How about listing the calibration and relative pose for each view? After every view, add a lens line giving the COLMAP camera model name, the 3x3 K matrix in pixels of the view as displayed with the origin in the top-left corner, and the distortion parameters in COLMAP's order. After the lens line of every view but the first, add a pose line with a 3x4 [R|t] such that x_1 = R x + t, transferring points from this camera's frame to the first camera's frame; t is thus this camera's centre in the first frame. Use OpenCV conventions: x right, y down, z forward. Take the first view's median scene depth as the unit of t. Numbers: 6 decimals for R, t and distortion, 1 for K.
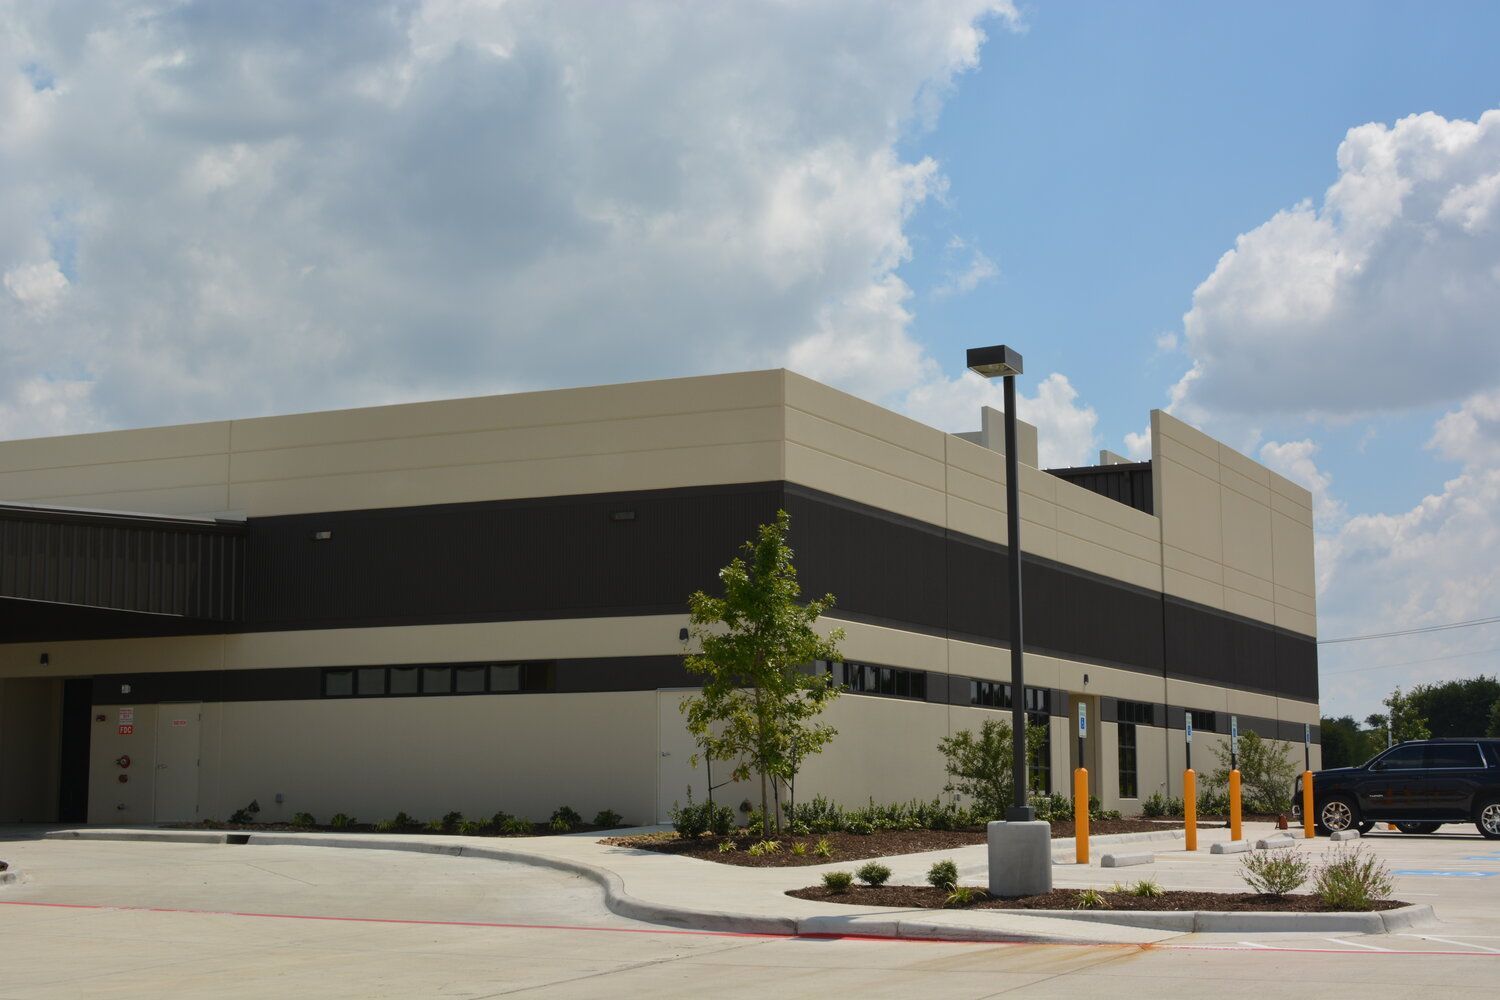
lens RADIAL K [[2283.1, 0, 750.0], [0, 2283.1, 500.0], [0, 0, 1]] dist [0.012413, -0.007757]
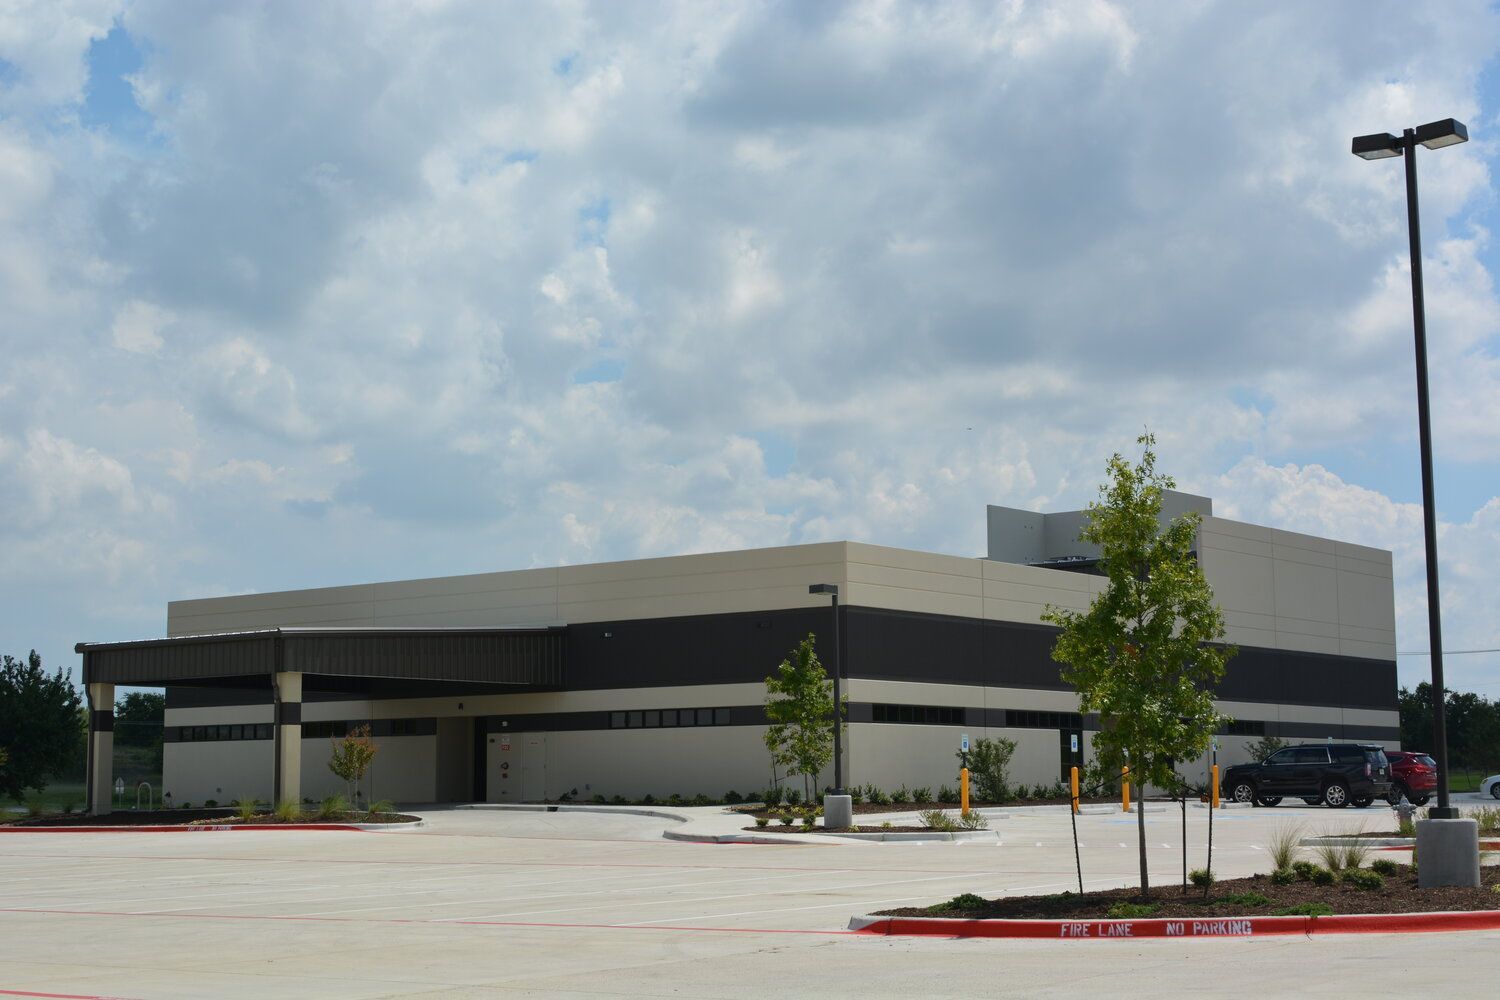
lens RADIAL K [[2283.1, 0, 750.0], [0, 2283.1, 500.0], [0, 0, 1]] dist [0.012413, -0.007757]
pose [[0.977204, -0.032076, -0.209866, 0.306258], [0.033386, 0.999439, 0.002703, -0.094310], [0.209662, -0.009648, 0.977726, -0.719251]]
